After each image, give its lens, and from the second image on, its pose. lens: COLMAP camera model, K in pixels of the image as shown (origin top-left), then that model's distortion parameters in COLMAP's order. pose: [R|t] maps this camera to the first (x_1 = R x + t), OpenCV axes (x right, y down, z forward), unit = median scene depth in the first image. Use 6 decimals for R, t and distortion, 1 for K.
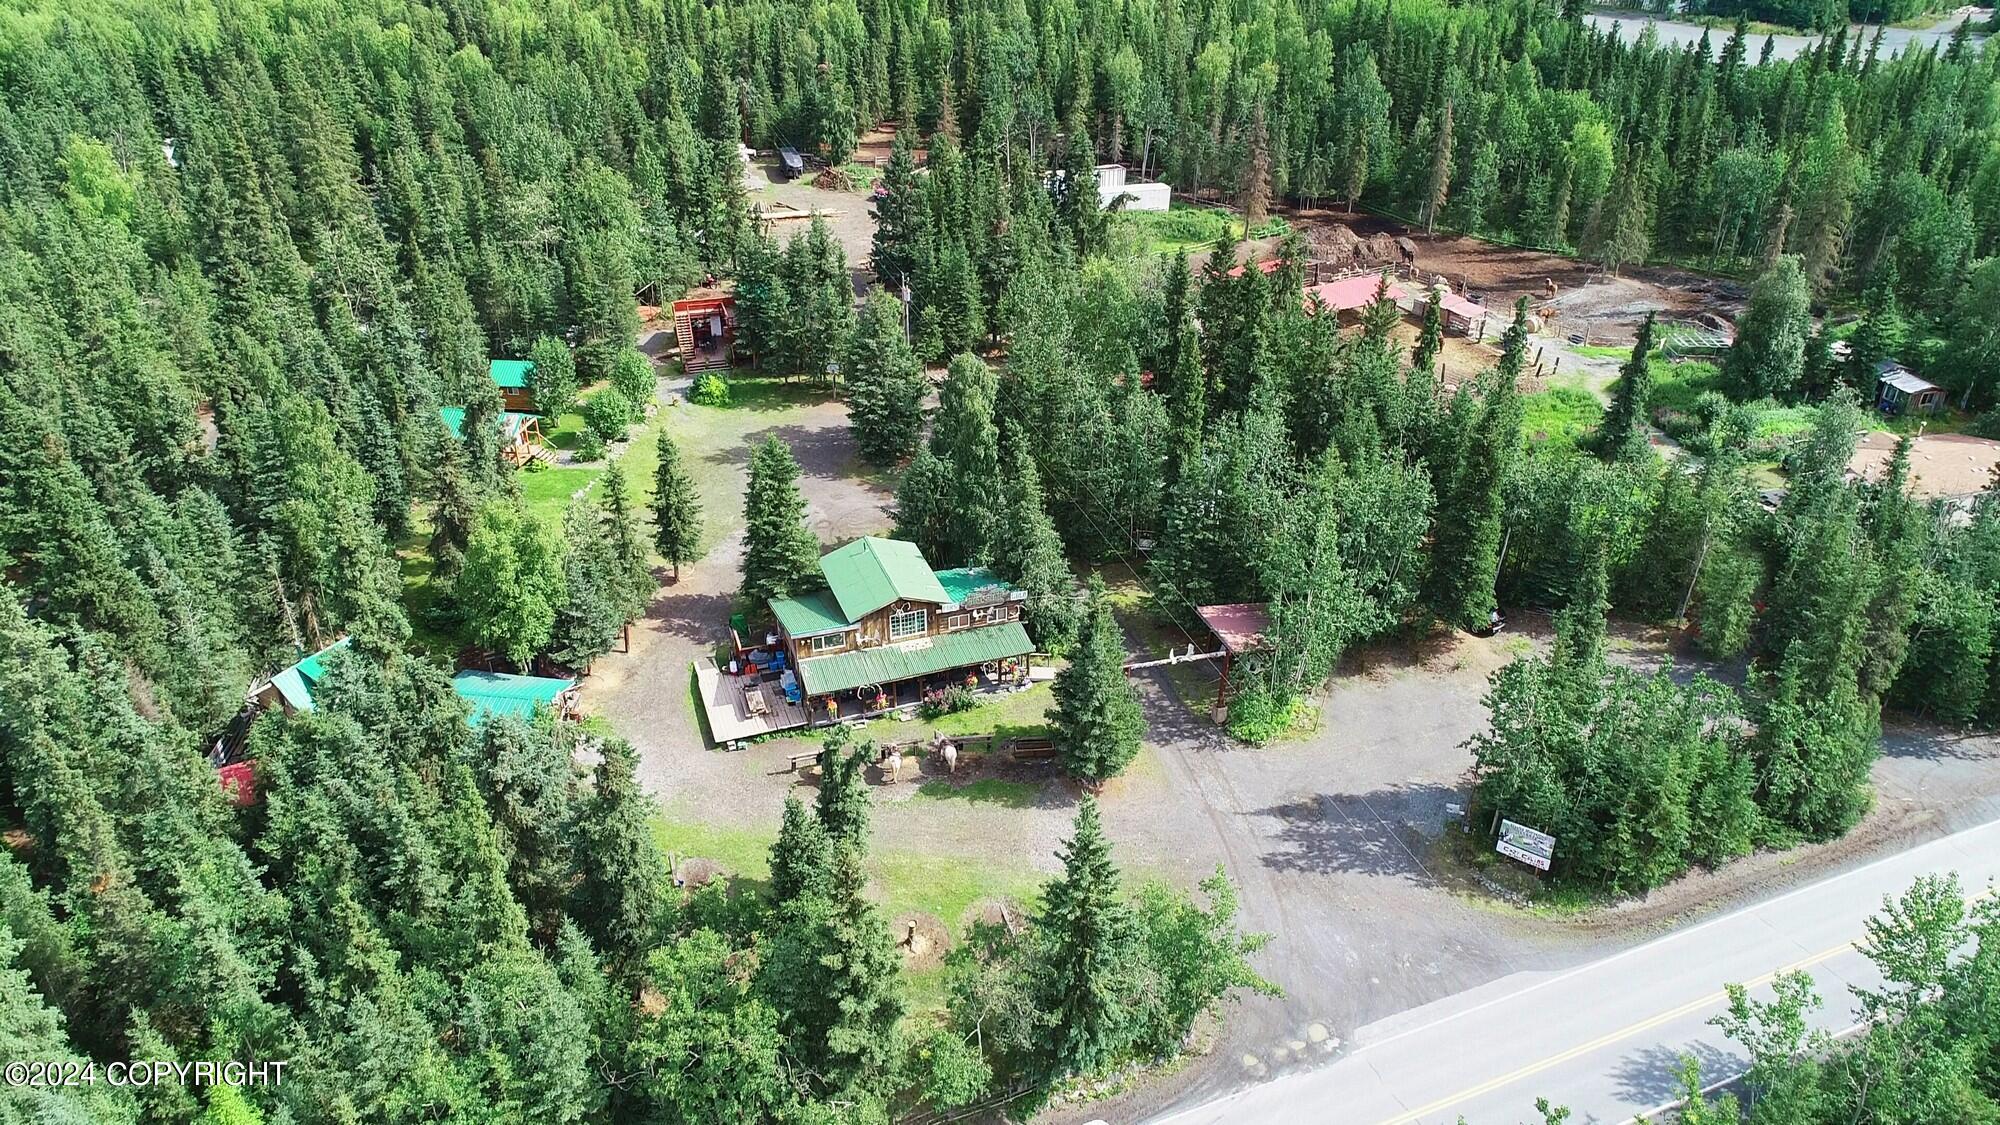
lens RADIAL K [[1403.3, 0, 932.8], [0, 1403.3, 564.8], [0, 0, 1]] dist [0.001996, -0.000634]
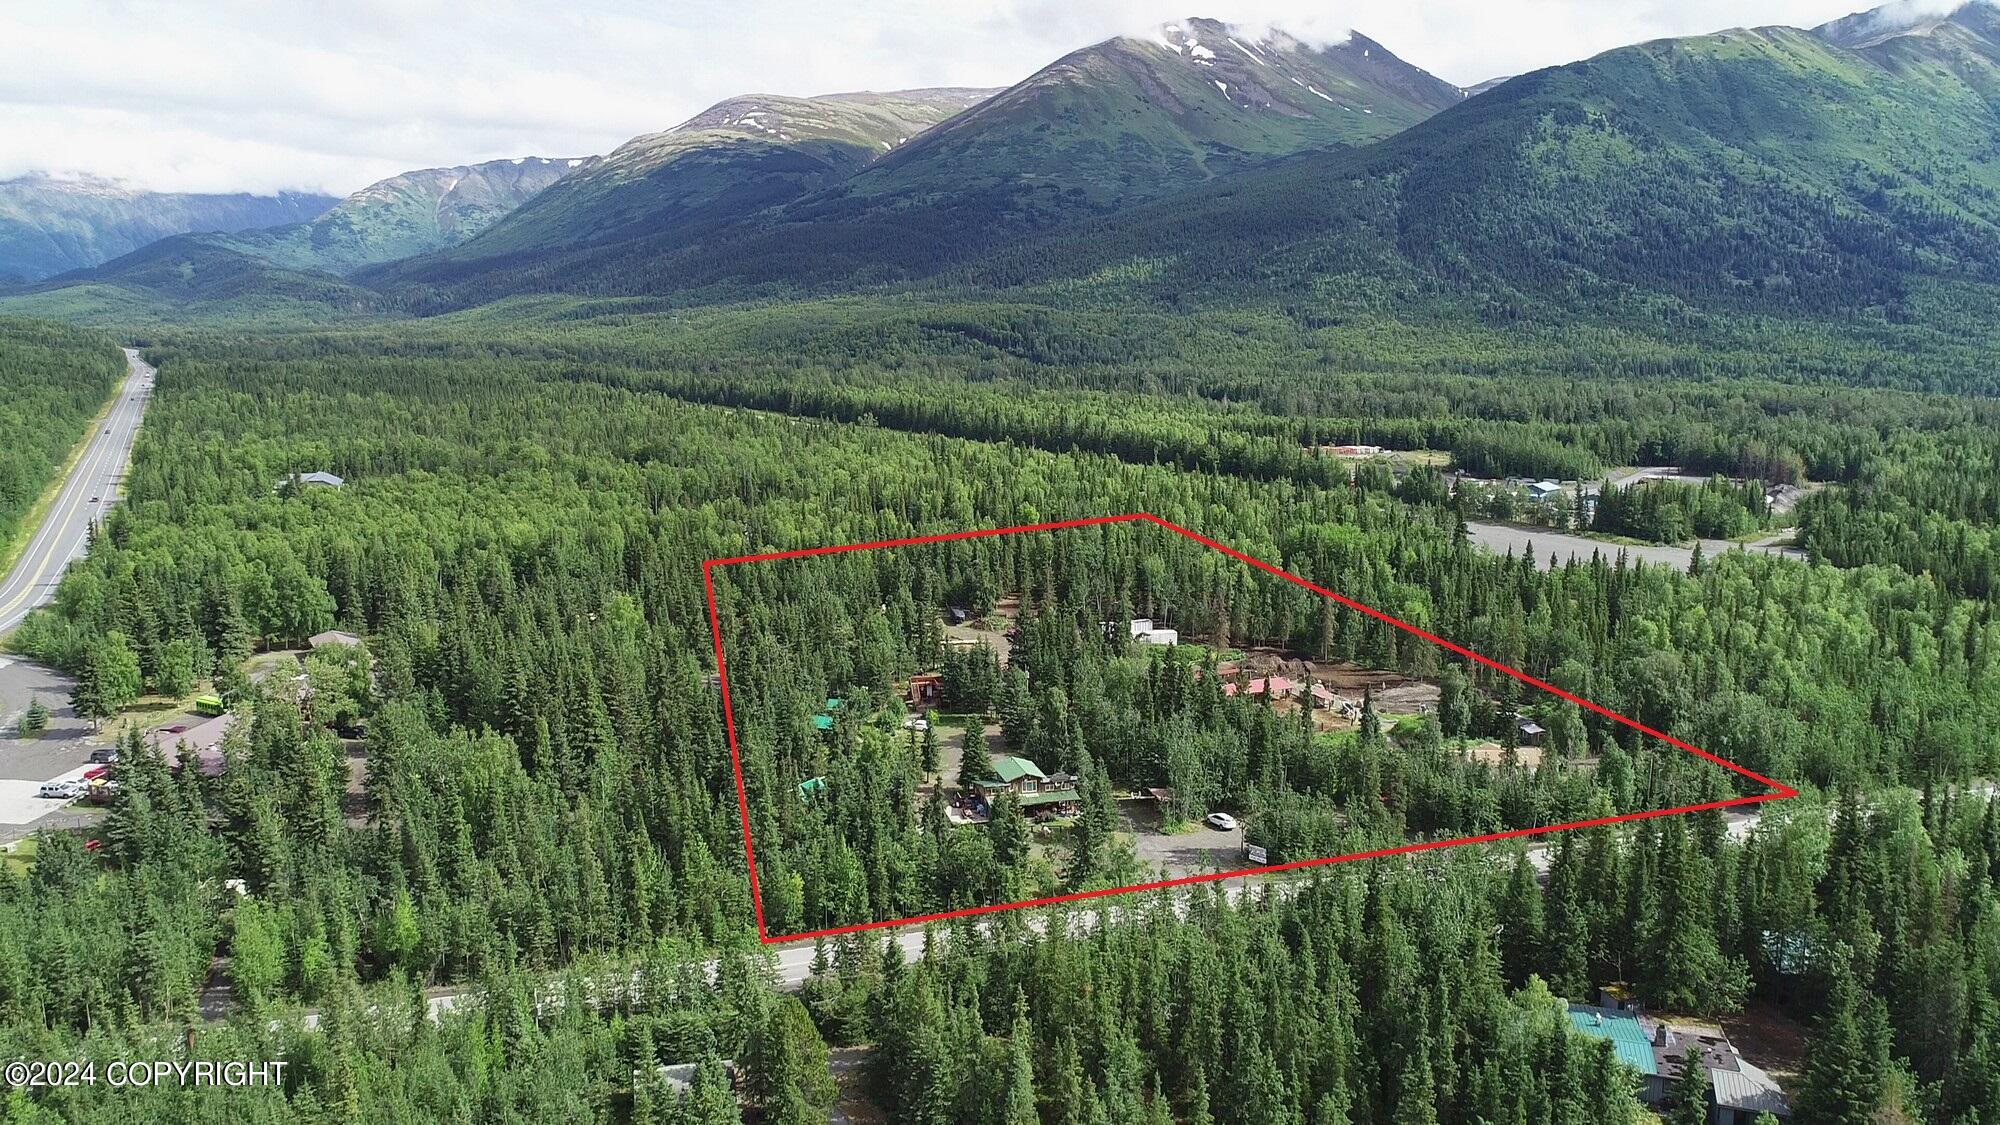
lens RADIAL K [[1403.3, 0, 932.8], [0, 1403.3, 564.8], [0, 0, 1]] dist [0.001996, -0.000634]
pose [[0.997024, 0.016987, -0.075200, -0.004466], [-0.040016, 0.947765, -0.316449, 0.268577], [0.065896, 0.318516, 0.945624, -0.866671]]
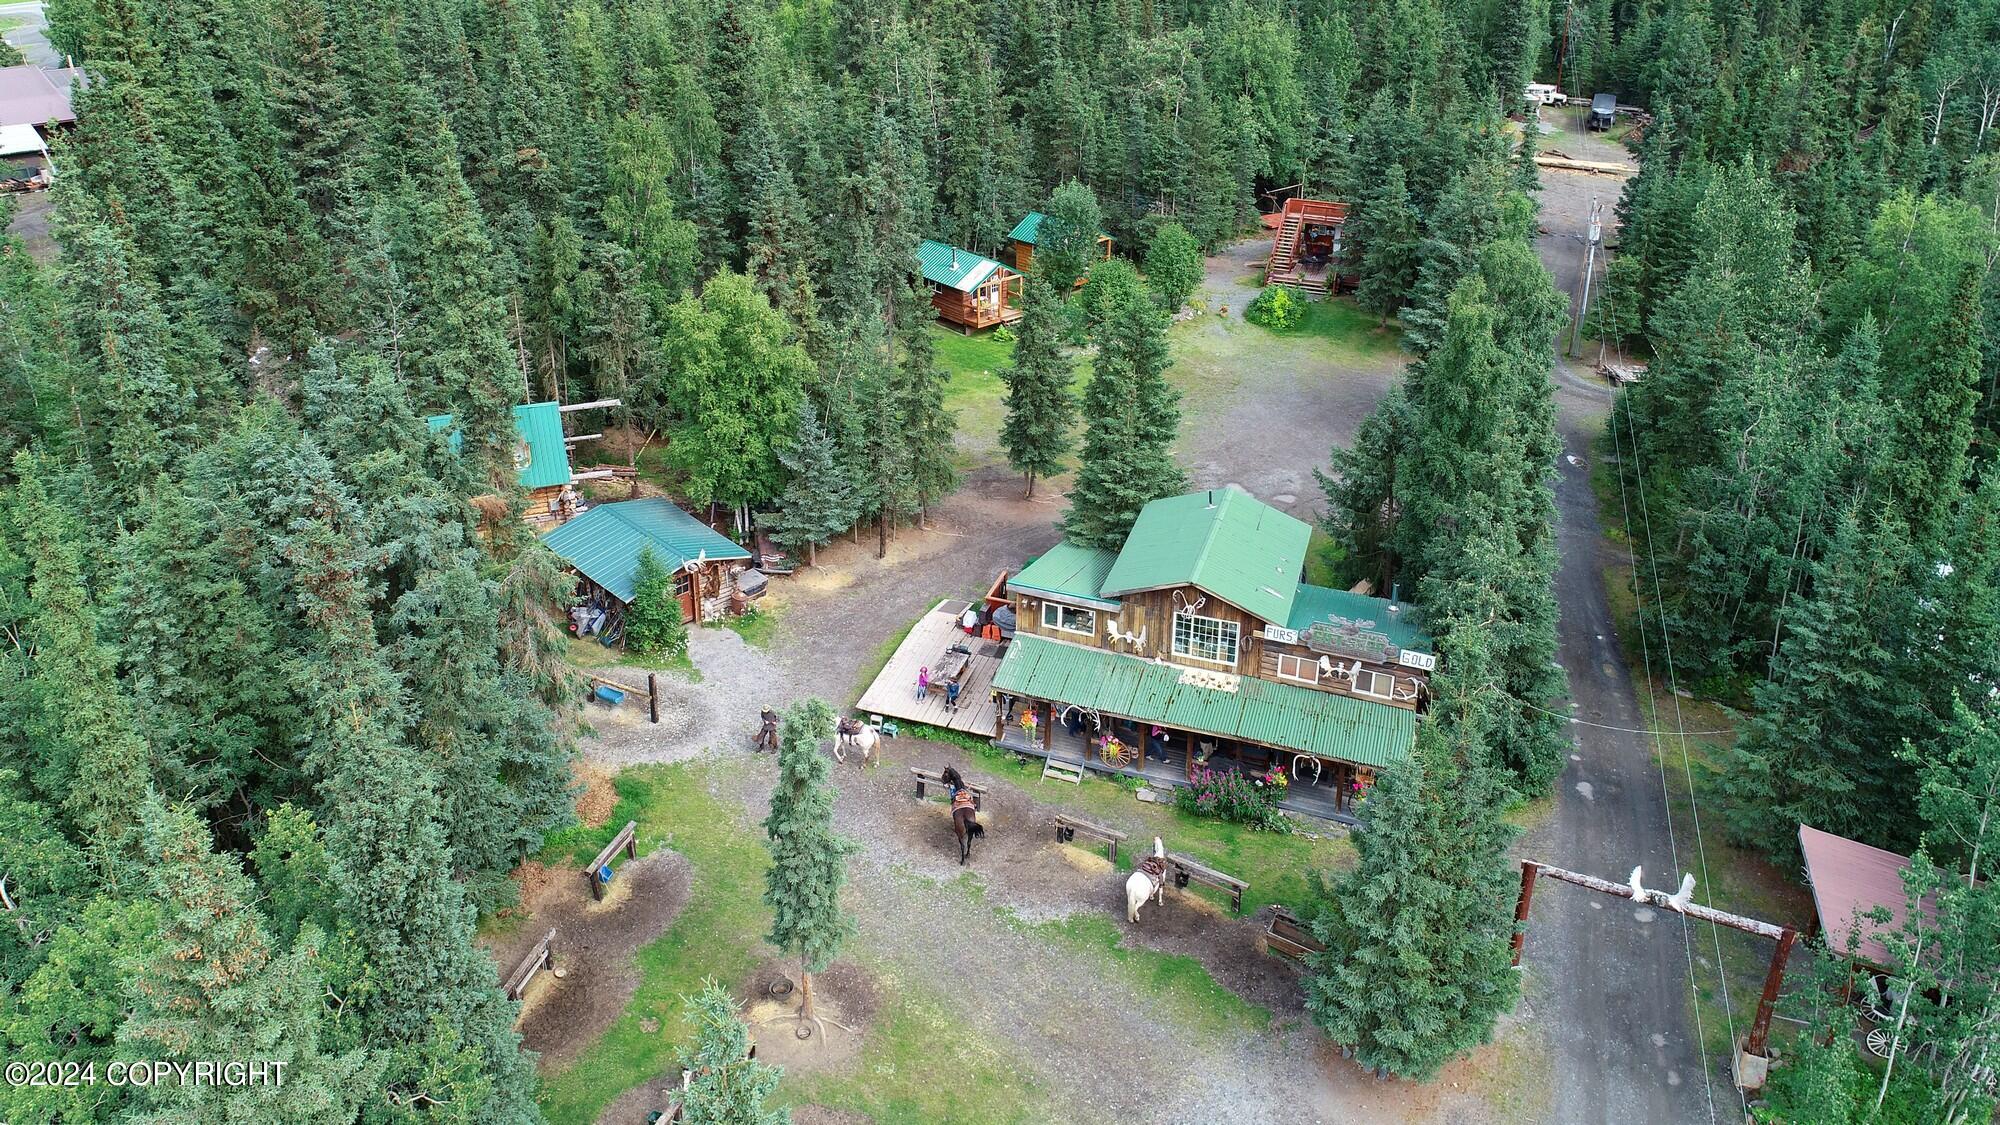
lens RADIAL K [[1403.3, 0, 932.8], [0, 1403.3, 564.8], [0, 0, 1]] dist [0.001996, -0.000634]
pose [[0.792396, 0.308894, -0.526016, 0.100627], [-0.326333, 0.943200, 0.062287, 0.008368], [0.515379, 0.122300, 0.848191, 0.259224]]
